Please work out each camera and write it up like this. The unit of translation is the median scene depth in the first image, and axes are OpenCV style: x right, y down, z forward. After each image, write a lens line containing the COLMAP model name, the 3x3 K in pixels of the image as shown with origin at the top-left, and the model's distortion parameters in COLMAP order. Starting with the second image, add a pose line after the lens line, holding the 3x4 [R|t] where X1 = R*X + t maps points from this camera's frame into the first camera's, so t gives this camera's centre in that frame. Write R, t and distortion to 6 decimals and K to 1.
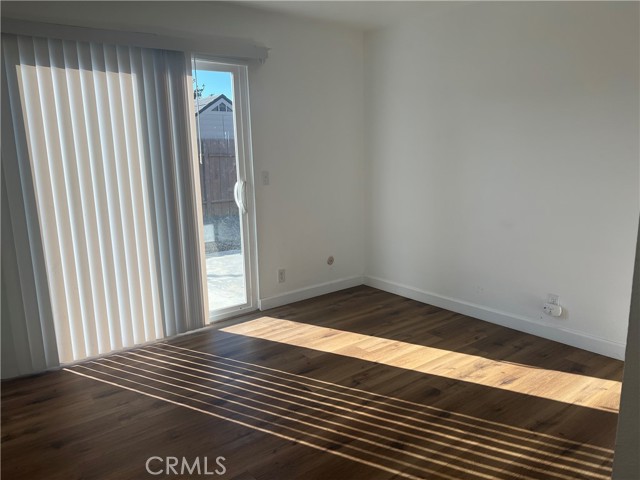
lens RADIAL K [[480.9, 0, 321.7], [0, 480.9, 237.9], [0, 0, 1]] dist [0.057343, -0.064398]
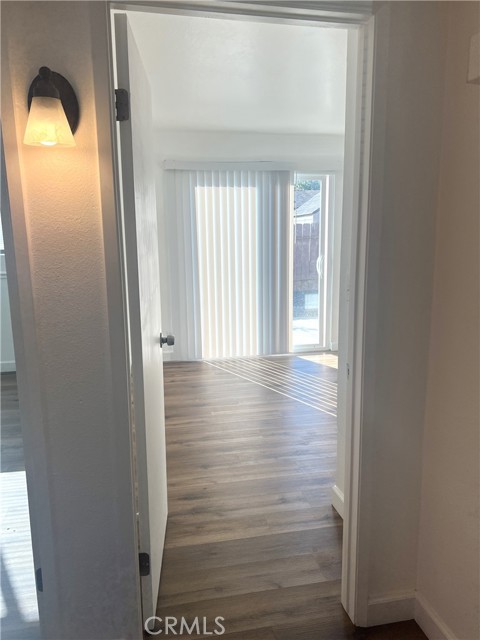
lens RADIAL K [[503.5, 0, 240.8], [0, 503.5, 325.7], [0, 0, 1]] dist [0.003164, -0.009944]
pose [[0.891379, 0.098980, -0.442320, 0.360952], [-0.093154, 0.995039, 0.034937, 0.070787], [0.443583, 0.010062, 0.896177, -0.535705]]
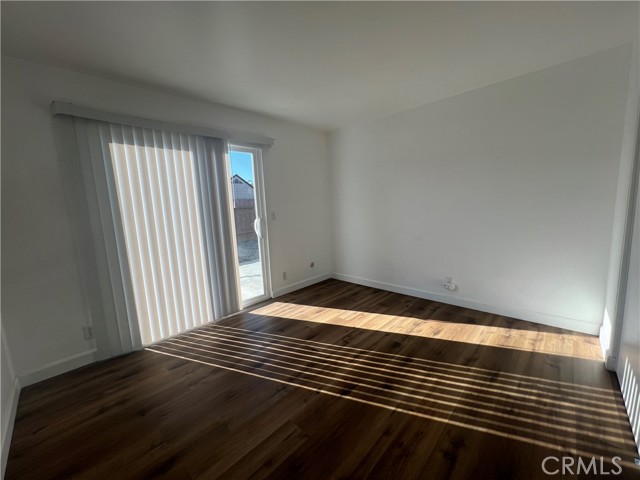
lens RADIAL K [[259.8, 0, 319.8], [0, 259.8, 235.8], [0, 0, 1]] dist [0.000073, -0.000451]
pose [[0.992071, -0.041141, 0.118757, -0.088593], [0.048362, 0.997111, -0.058578, 0.001773], [-0.116004, 0.063857, 0.991194, 0.145319]]
